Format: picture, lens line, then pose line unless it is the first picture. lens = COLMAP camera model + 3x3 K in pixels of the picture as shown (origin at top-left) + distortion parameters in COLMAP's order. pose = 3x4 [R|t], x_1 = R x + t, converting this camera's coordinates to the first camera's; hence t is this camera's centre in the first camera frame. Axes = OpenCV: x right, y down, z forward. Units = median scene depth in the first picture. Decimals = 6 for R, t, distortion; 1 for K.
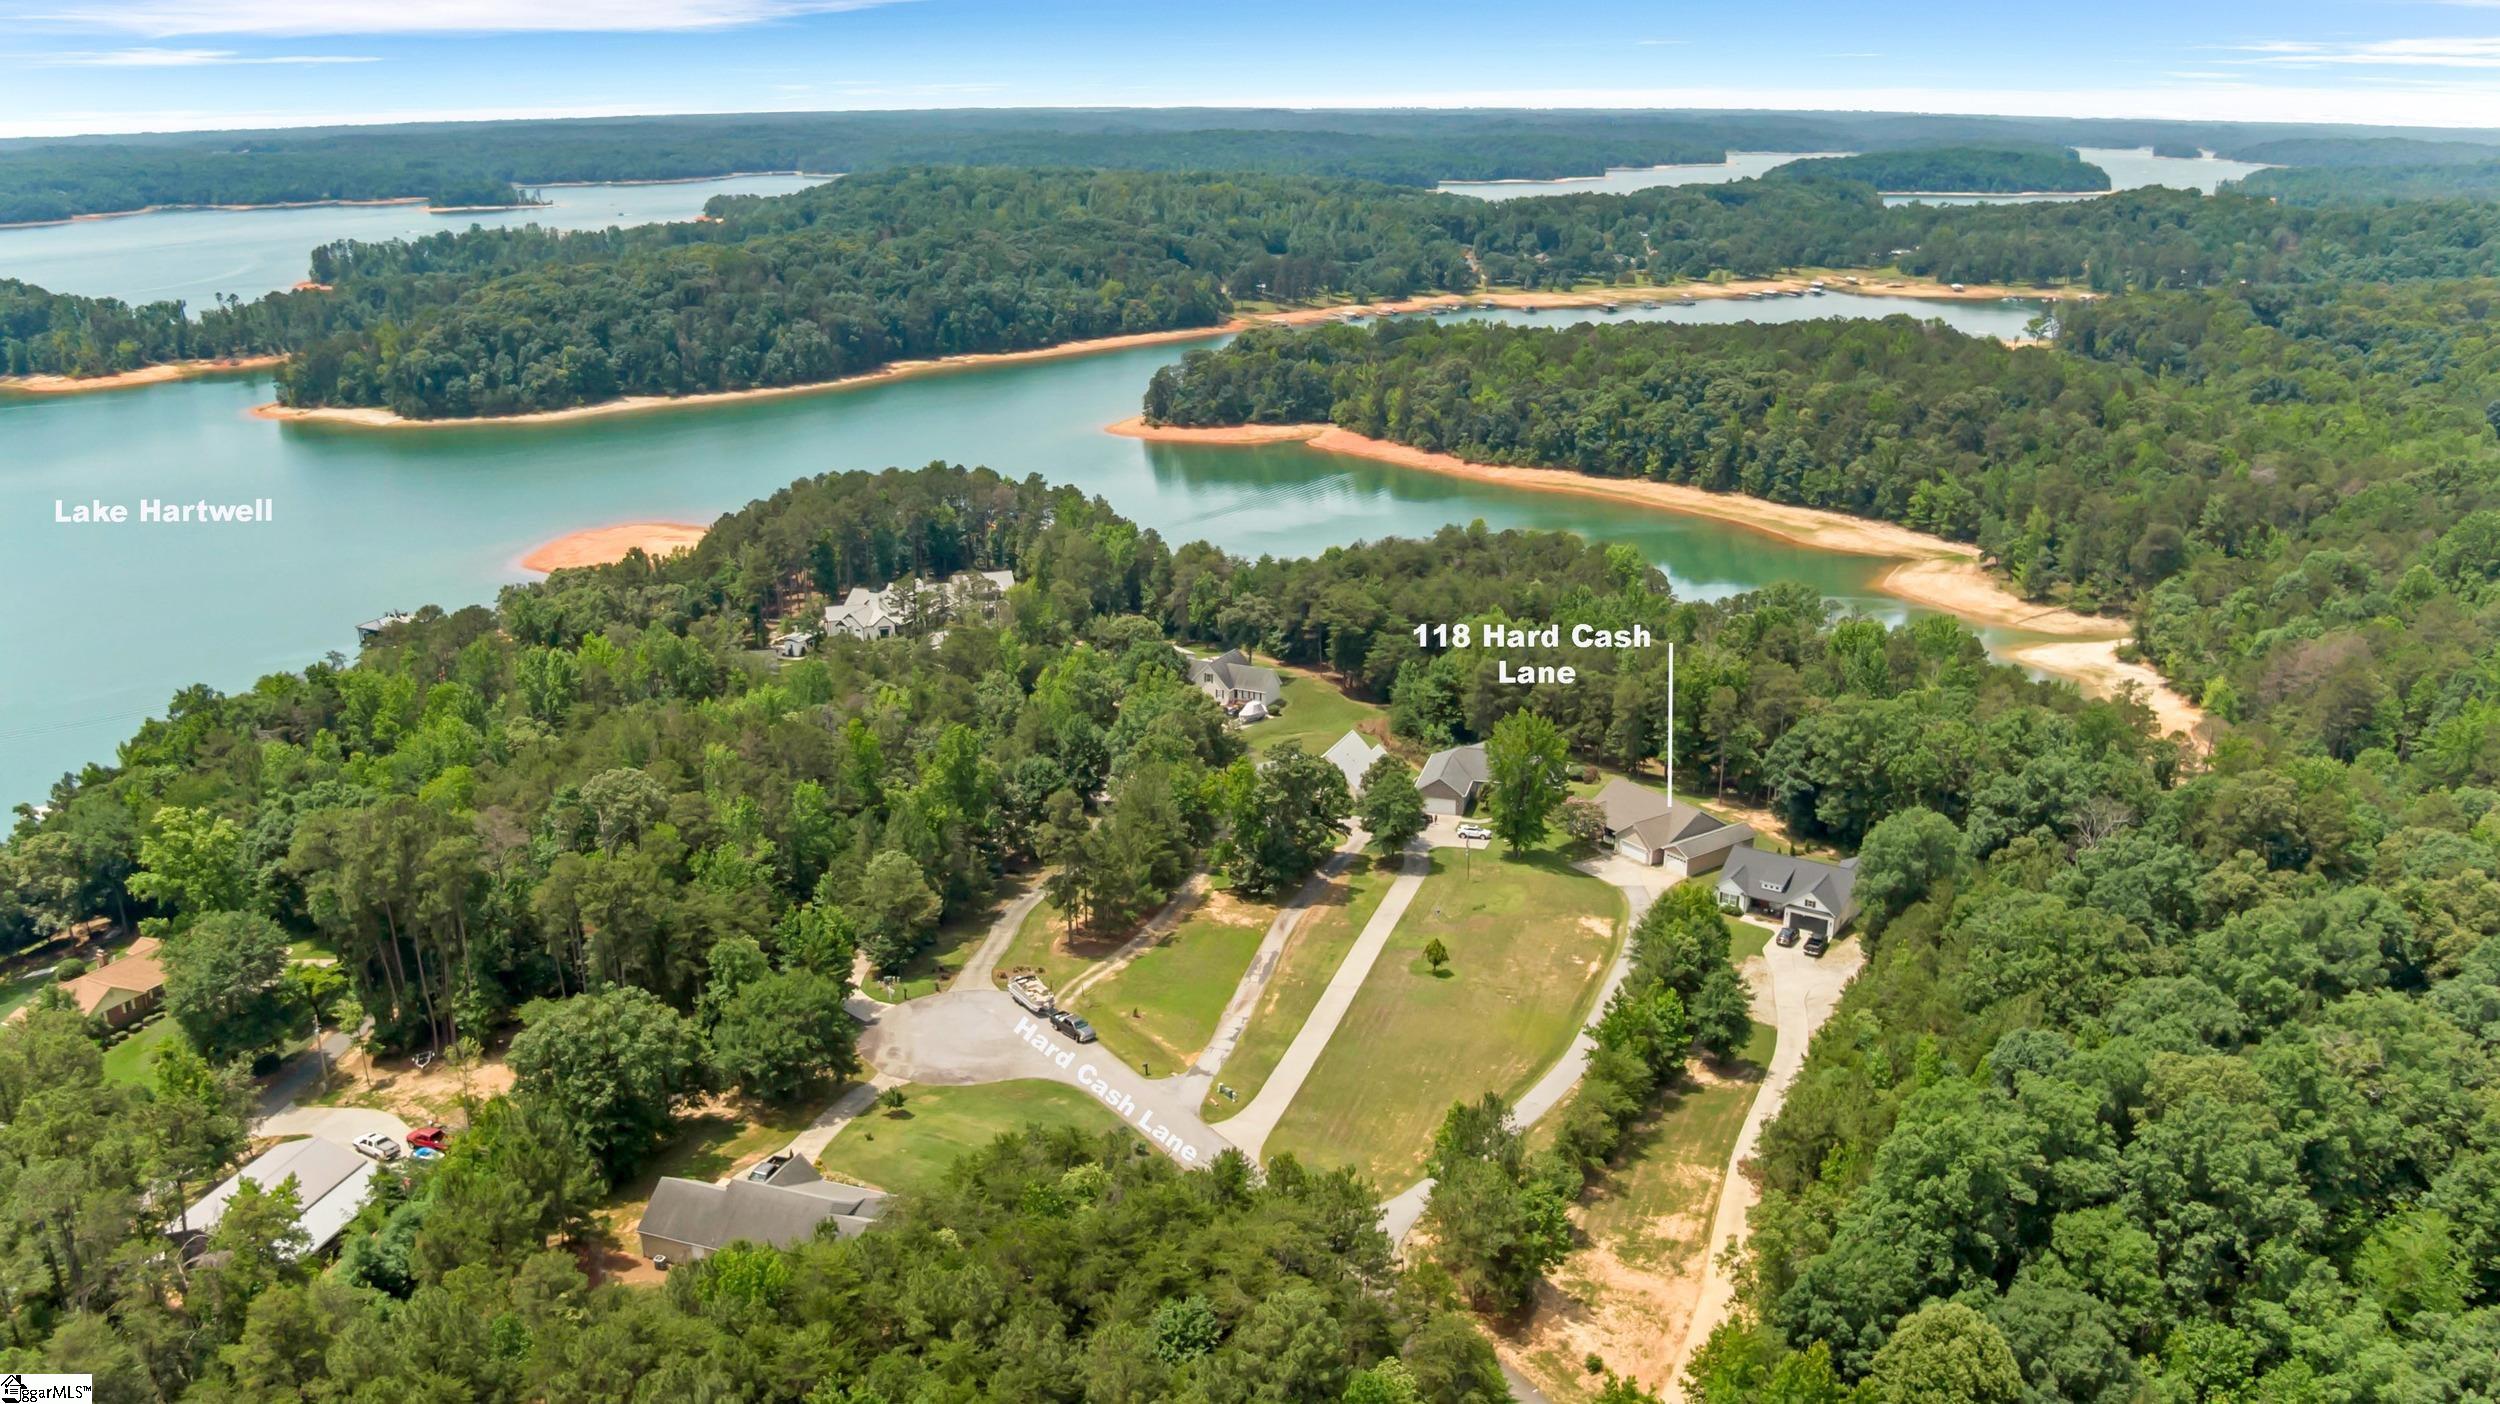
lens RADIAL K [[1826.4, 0, 1252.8], [0, 1826.4, 714.0], [0, 0, 1]] dist [0.029634, -0.156787]
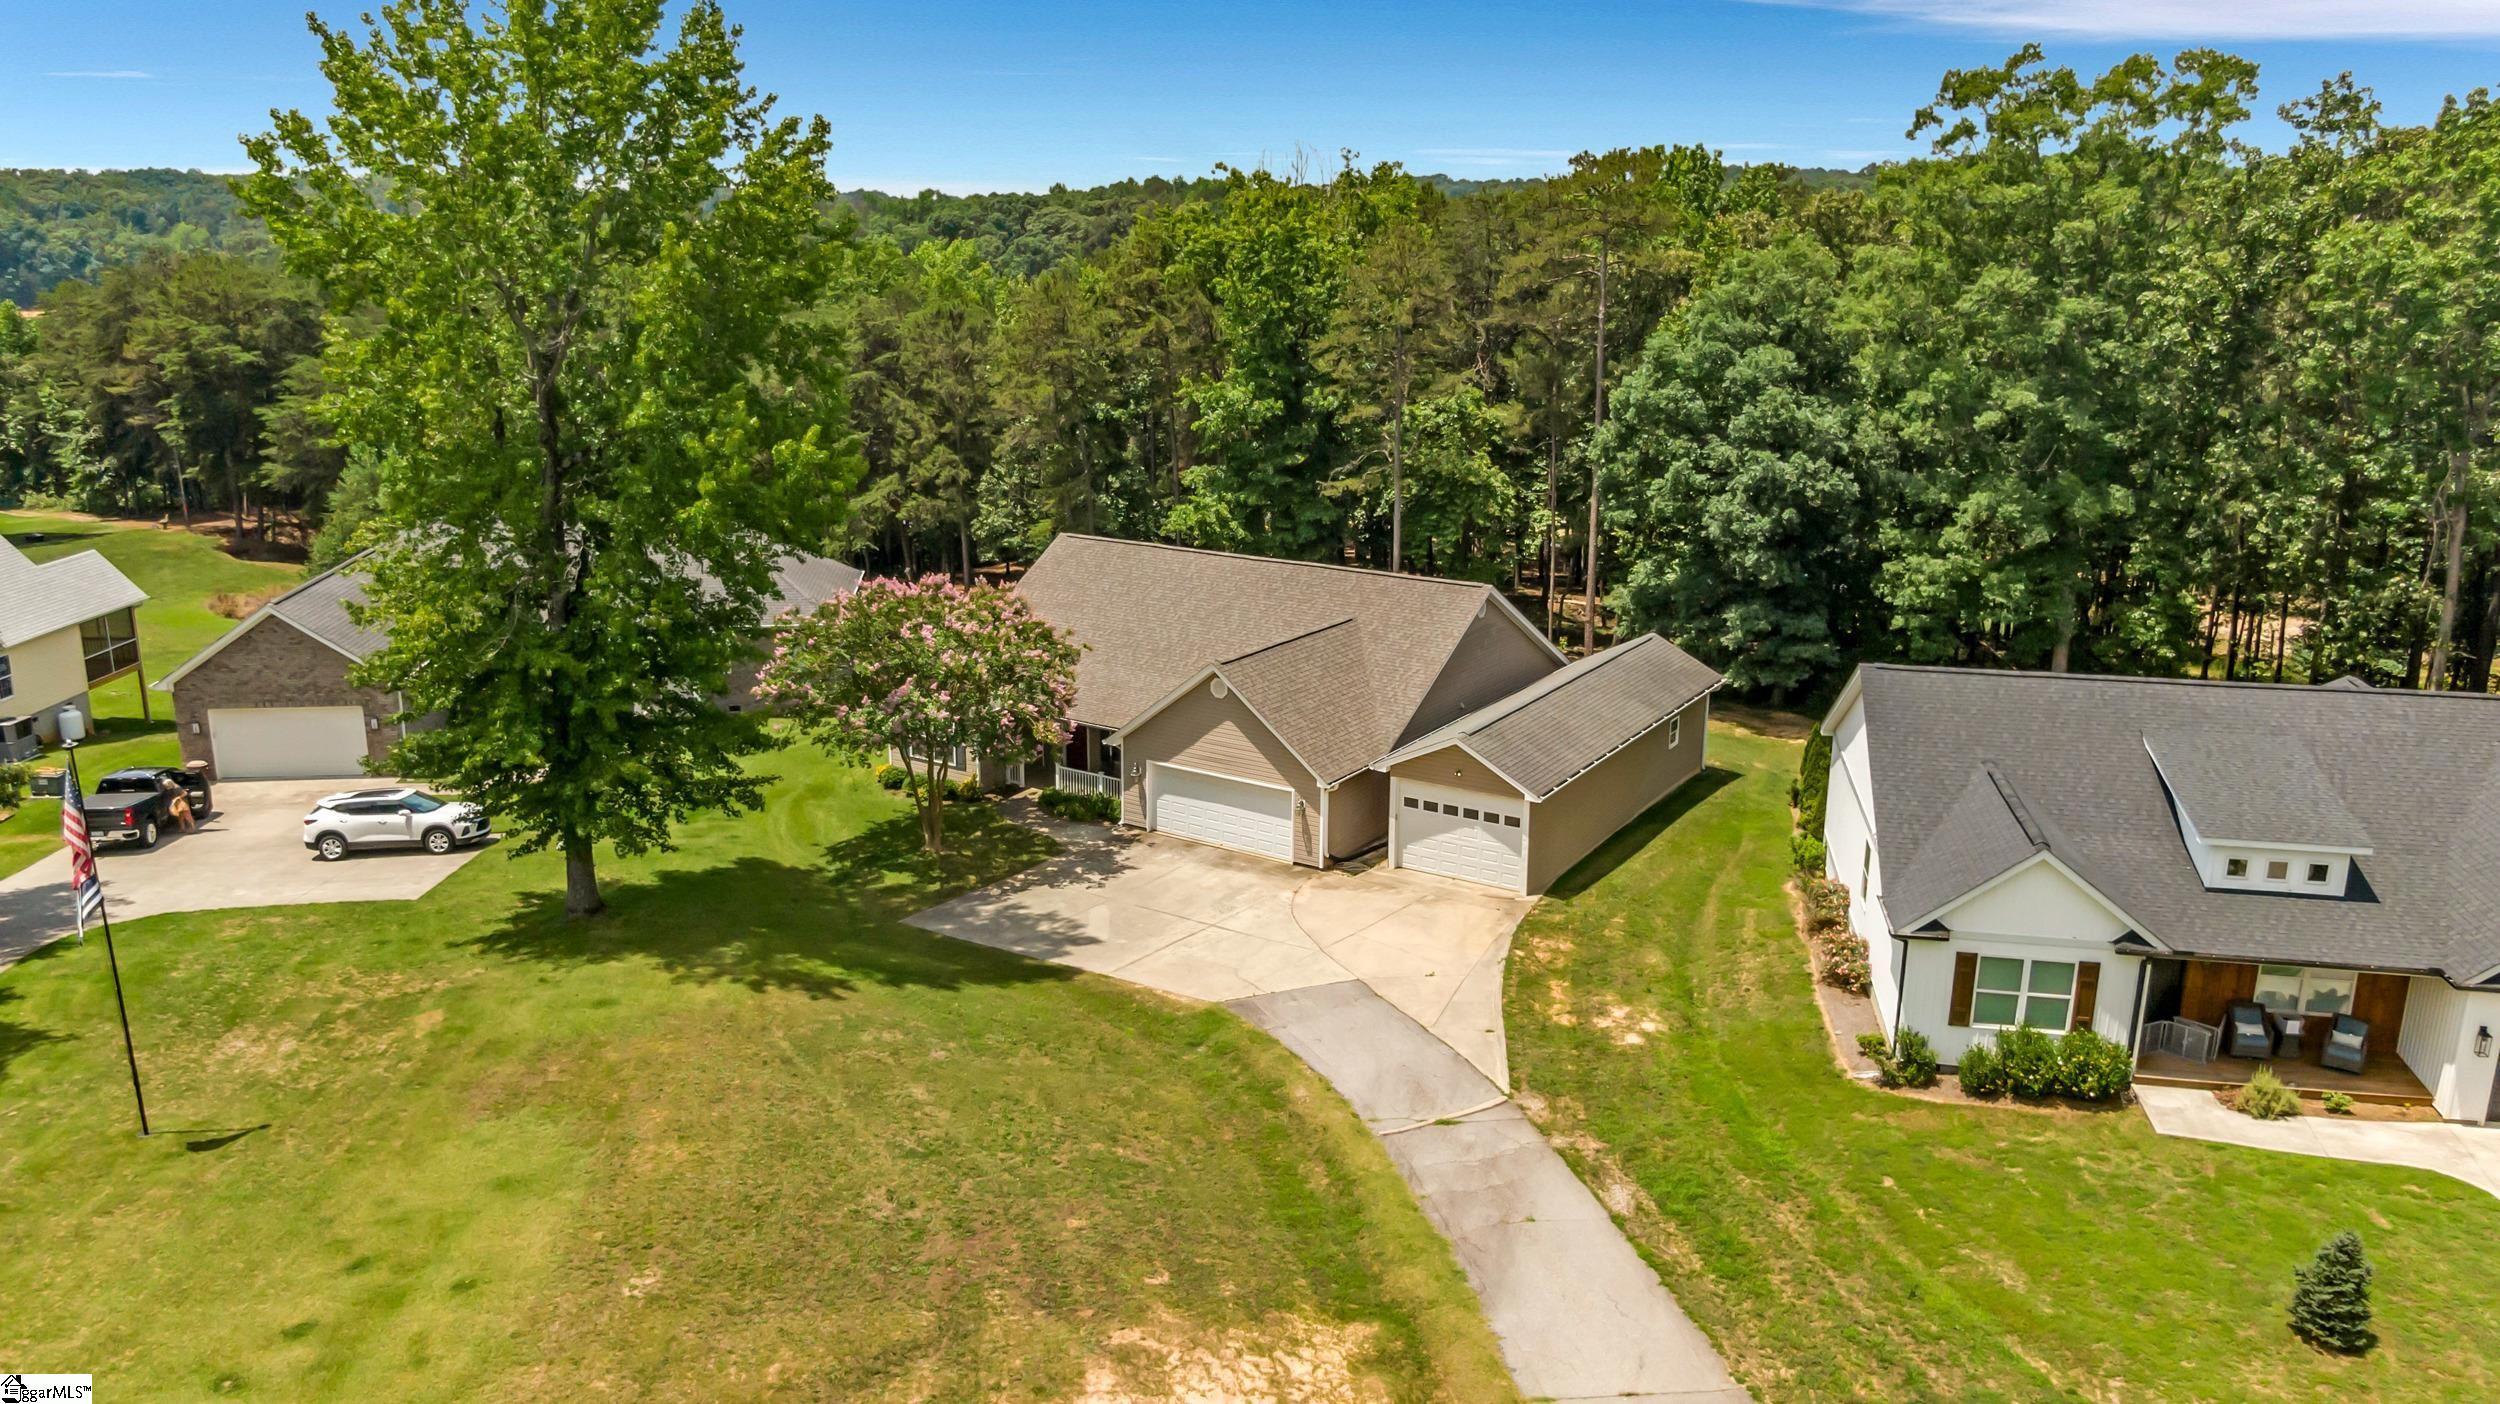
lens RADIAL K [[1826.4, 0, 1252.8], [0, 1826.4, 714.0], [0, 0, 1]] dist [0.029634, -0.156787]
pose [[0.926075, -0.094835, 0.365229, 0.141744], [0.111463, 0.993462, -0.024666, 0.070477], [-0.360502, 0.063552, 0.930591, 0.823669]]
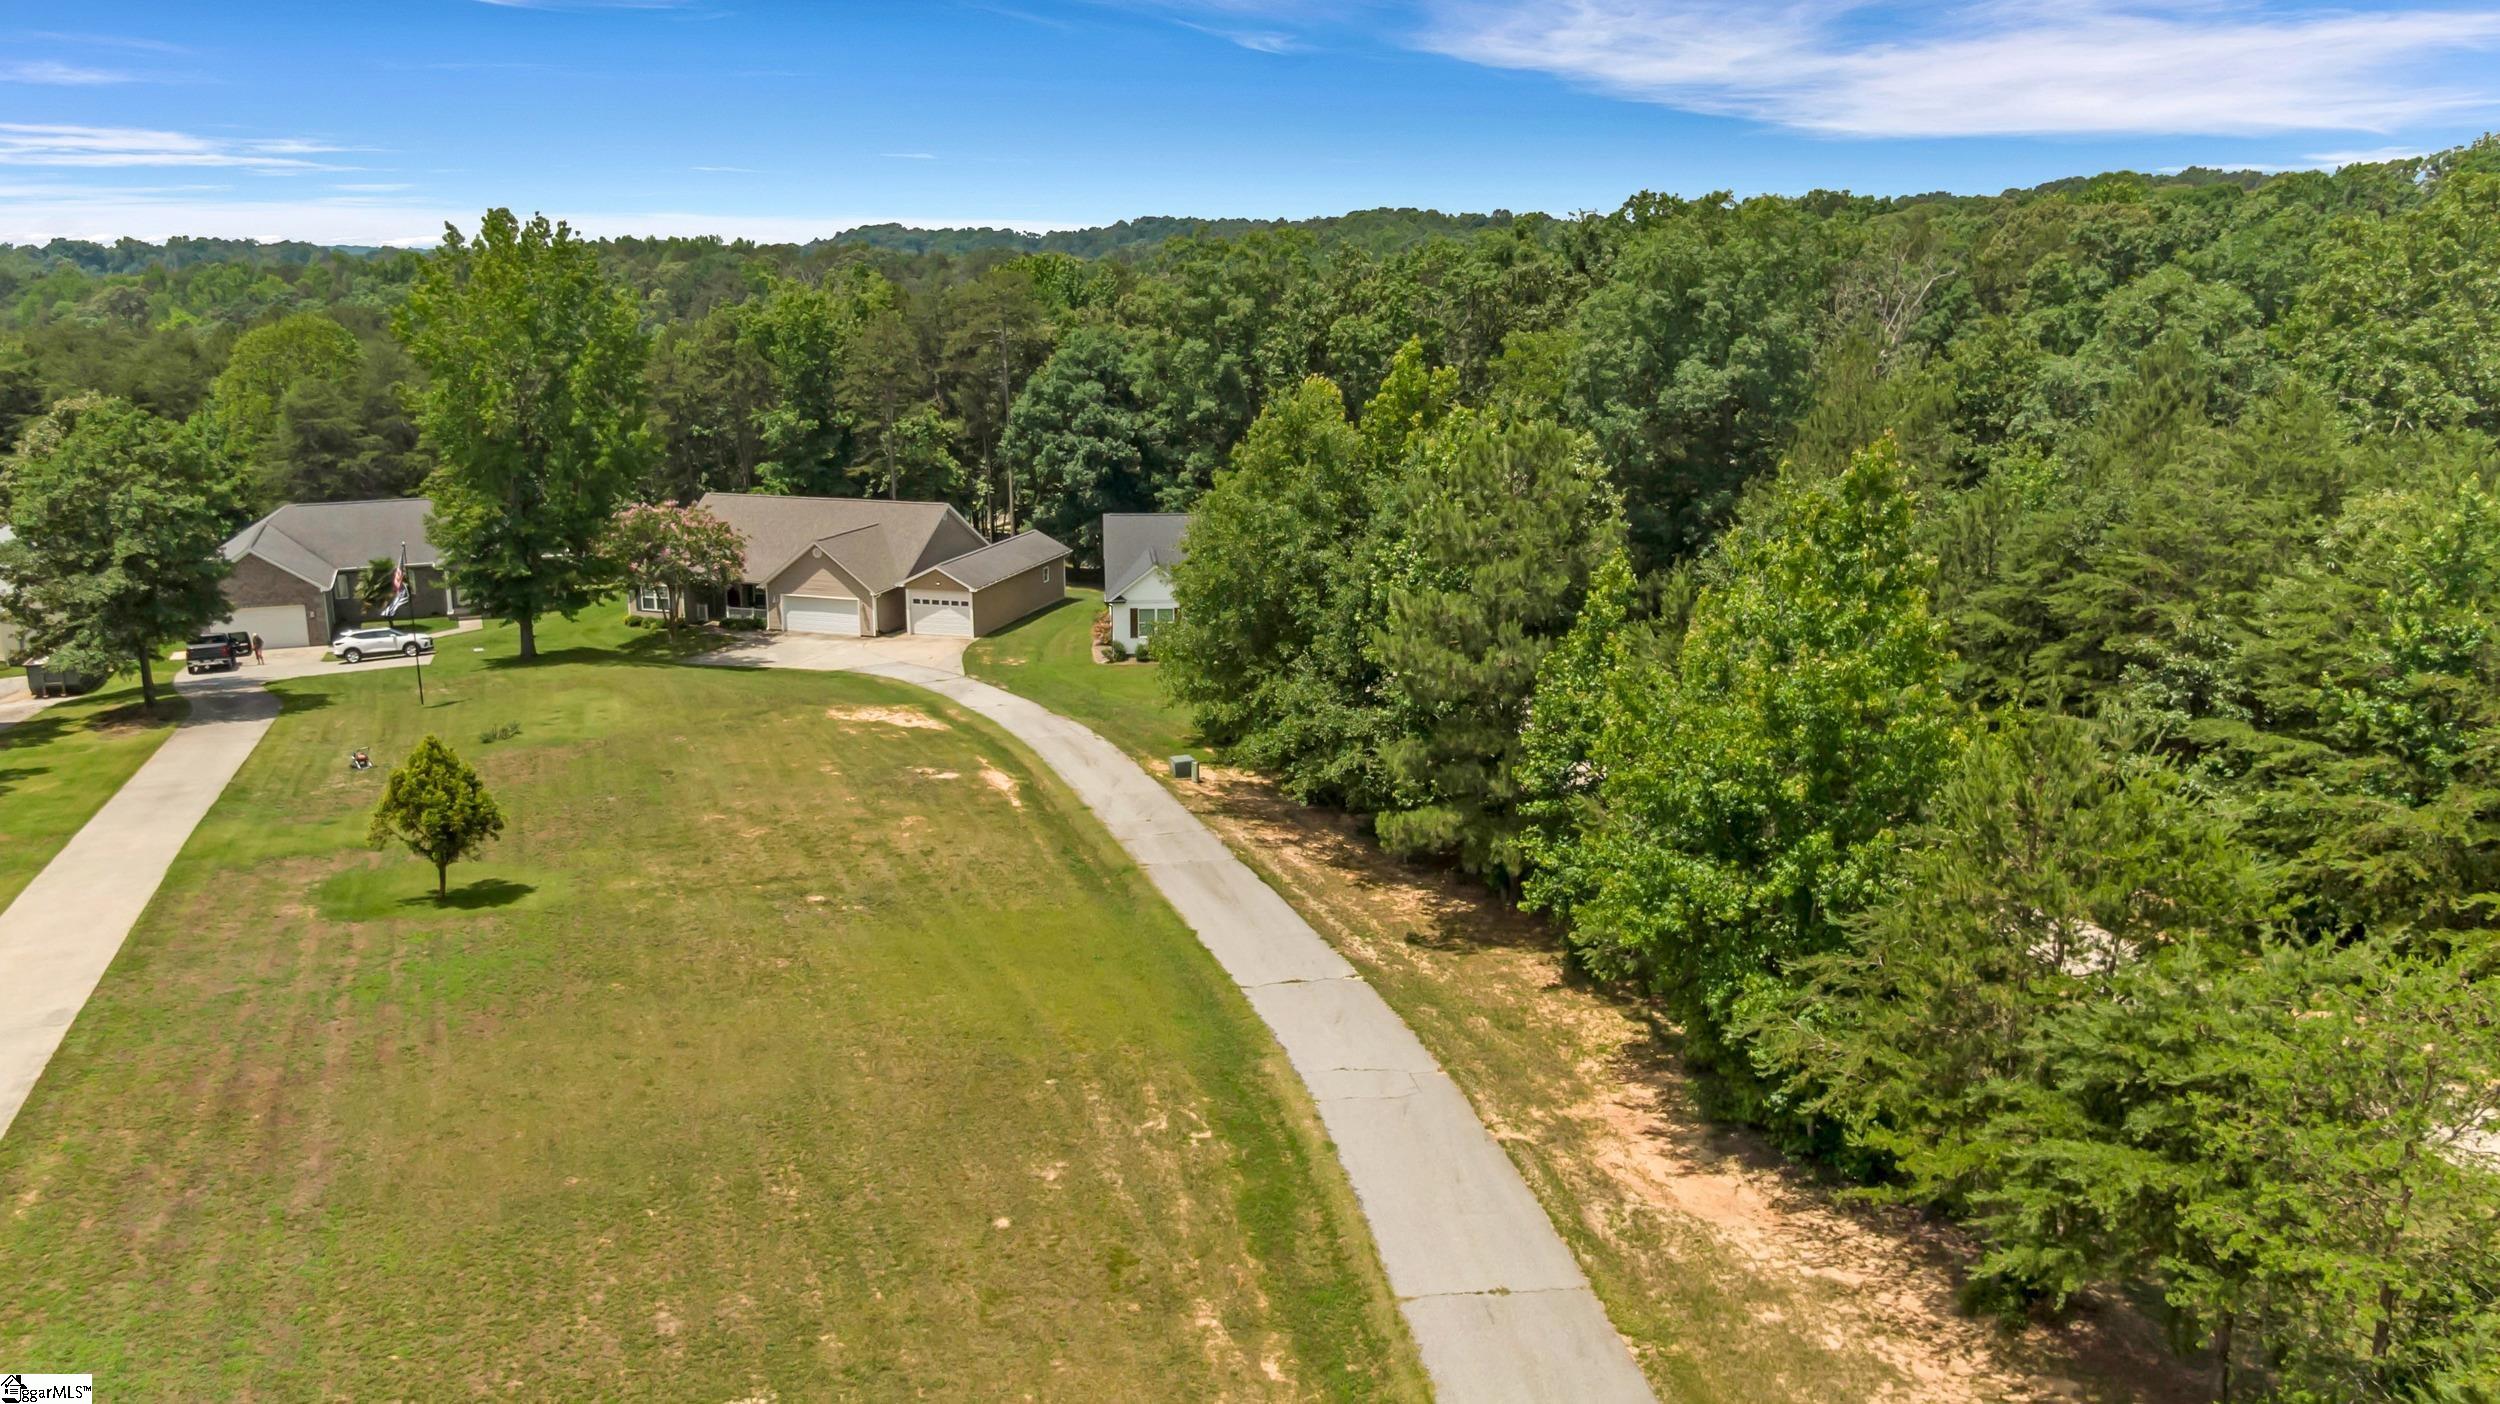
lens RADIAL K [[1826.4, 0, 1252.8], [0, 1826.4, 714.0], [0, 0, 1]] dist [0.029634, -0.156787]
pose [[0.782133, -0.147515, 0.605398, 0.037116], [0.188182, 0.982127, -0.003806, 0.116560], [-0.594016, 0.116902, 0.795914, 0.635618]]
